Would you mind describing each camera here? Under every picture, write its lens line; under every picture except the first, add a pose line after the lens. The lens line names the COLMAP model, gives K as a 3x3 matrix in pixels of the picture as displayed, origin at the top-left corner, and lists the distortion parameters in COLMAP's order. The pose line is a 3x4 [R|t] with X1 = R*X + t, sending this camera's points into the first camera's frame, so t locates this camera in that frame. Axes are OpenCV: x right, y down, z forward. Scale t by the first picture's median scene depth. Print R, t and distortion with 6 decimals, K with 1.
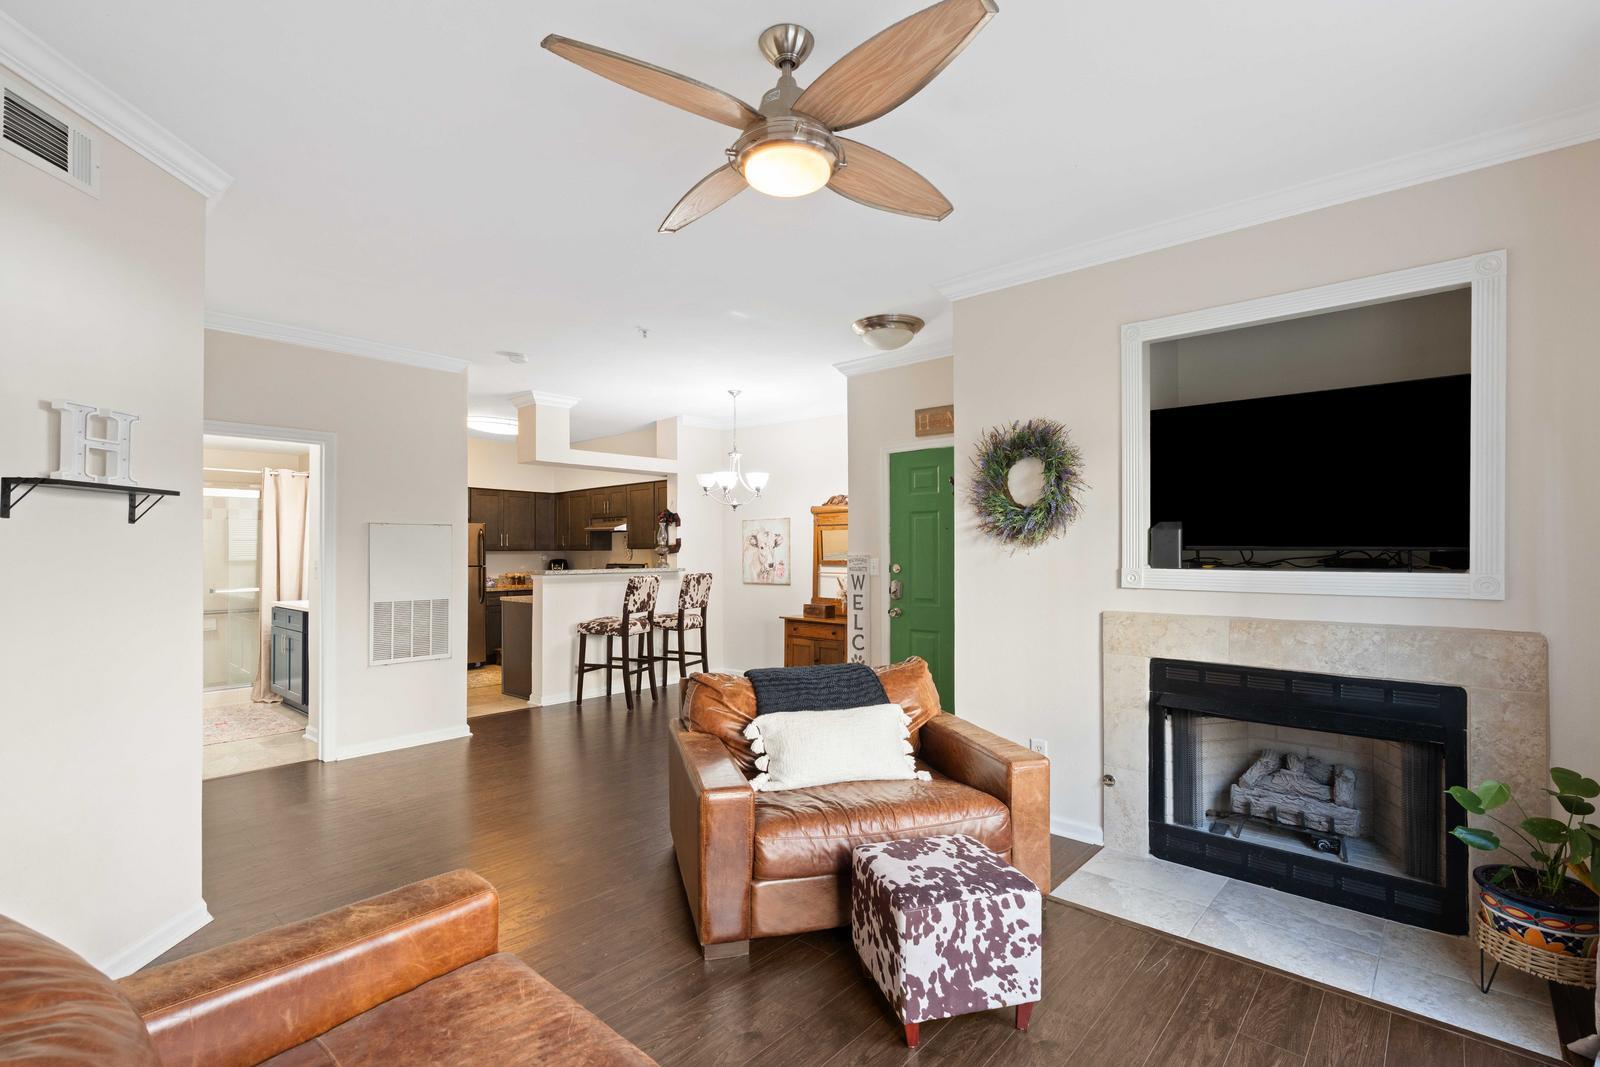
lens RADIAL K [[739.1, 0, 791.3], [0, 739.1, 540.9], [0, 0, 1]] dist [-0.016223, 0.007186]
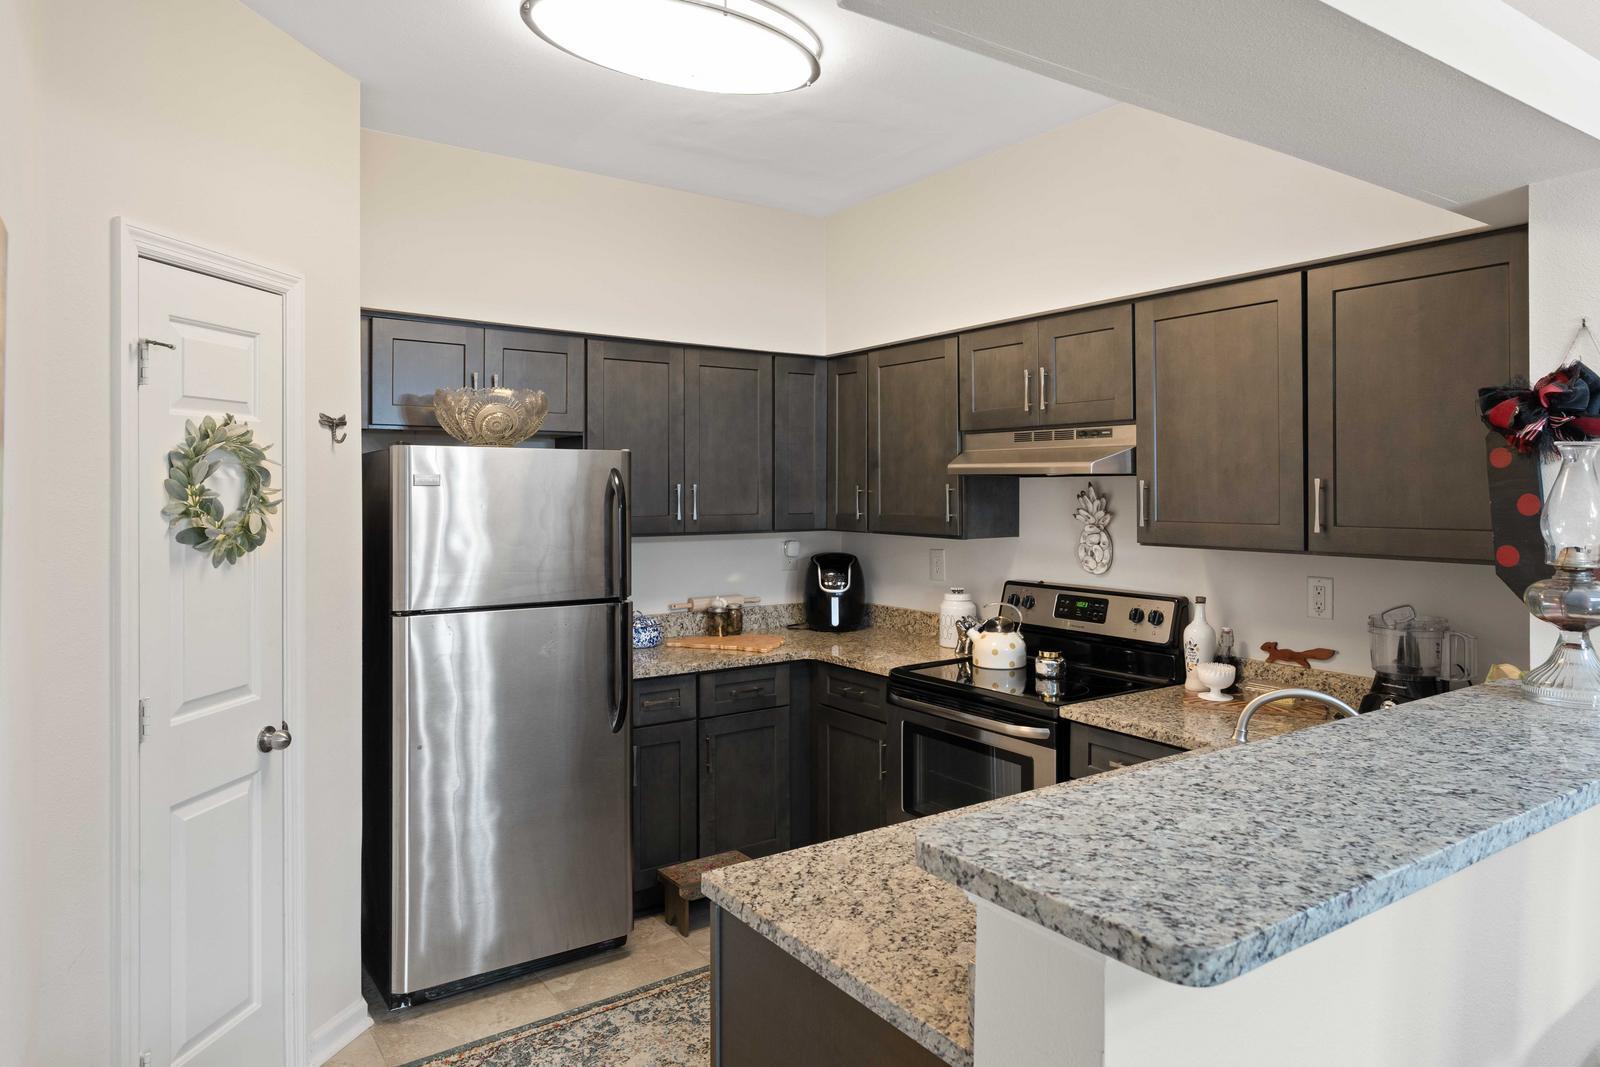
lens RADIAL K [[997.5, 0, 793.0], [0, 997.5, 481.8], [0, 0, 1]] dist [-0.006056, 0.001950]
pose [[0.971335, 0.002384, -0.237705, -0.332913], [0.000118, 0.999945, 0.010513, -0.019433], [0.237717, -0.010240, 0.971281, 0.814360]]
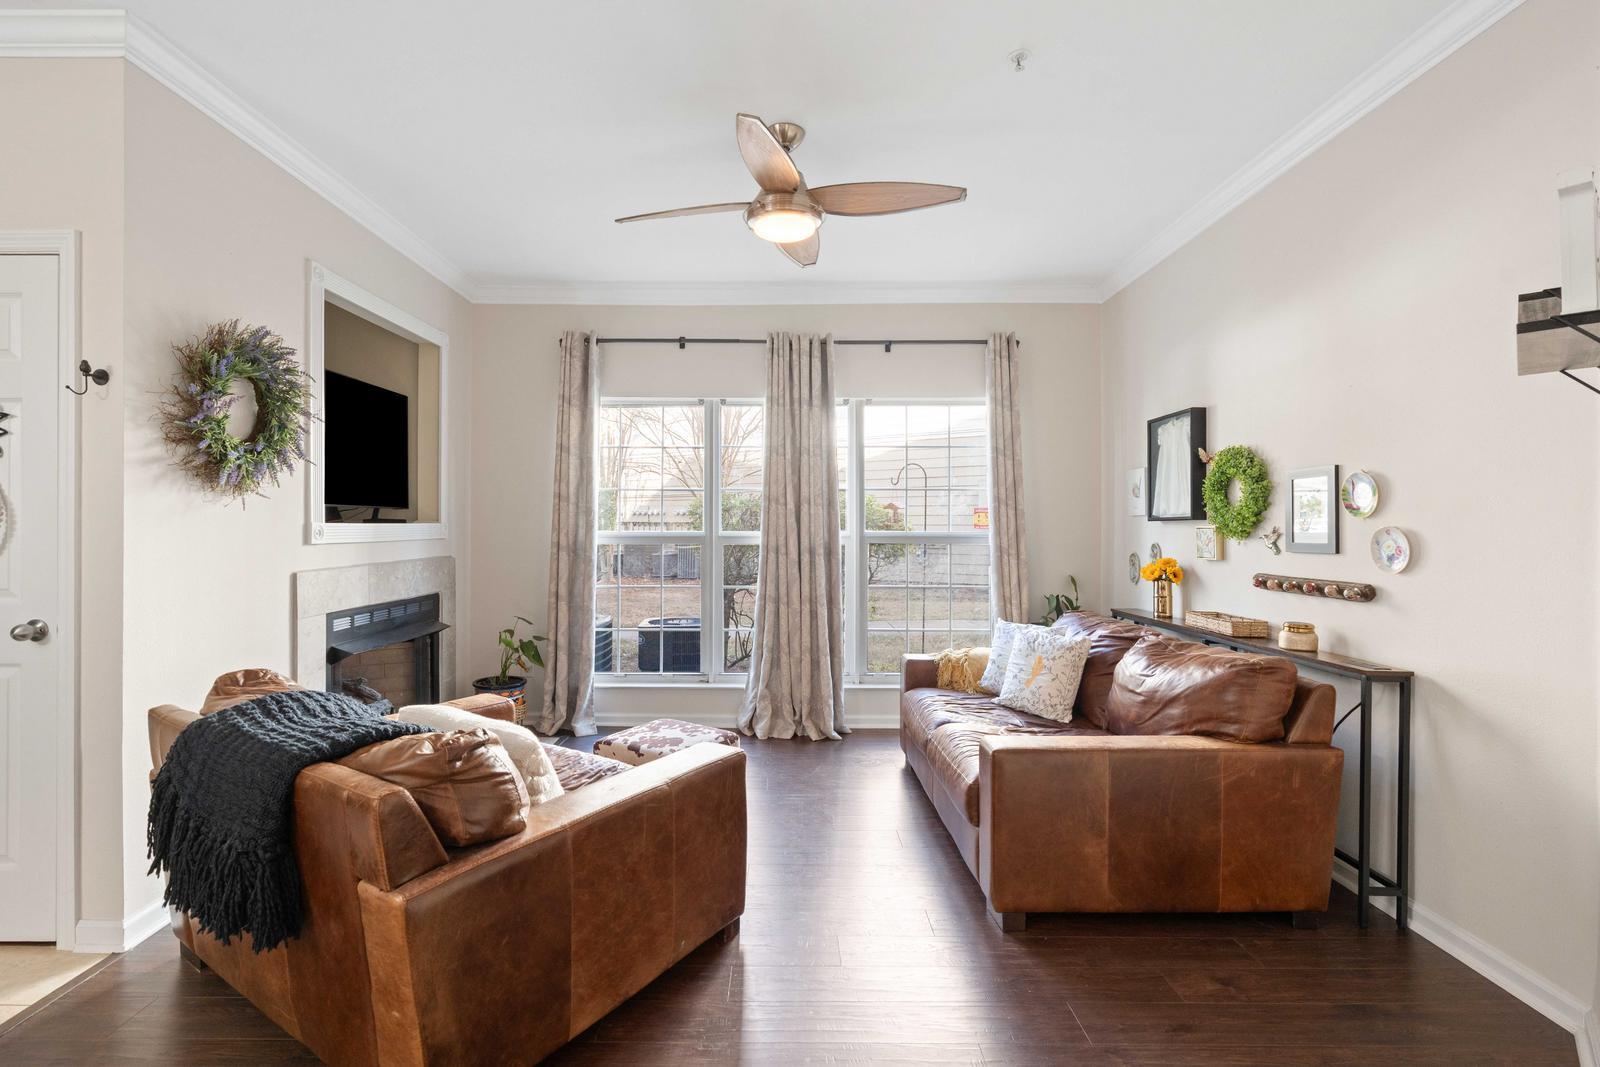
lens RADIAL K [[739.1, 0, 781.6], [0, 739.1, 523.2], [0, 0, 1]] dist [-0.016223, 0.007186]
pose [[-0.664044, 0.002753, 0.747689, -0.309457], [-0.005405, 0.999949, -0.008482, 0.020503], [-0.747674, -0.009673, -0.663995, 0.571697]]
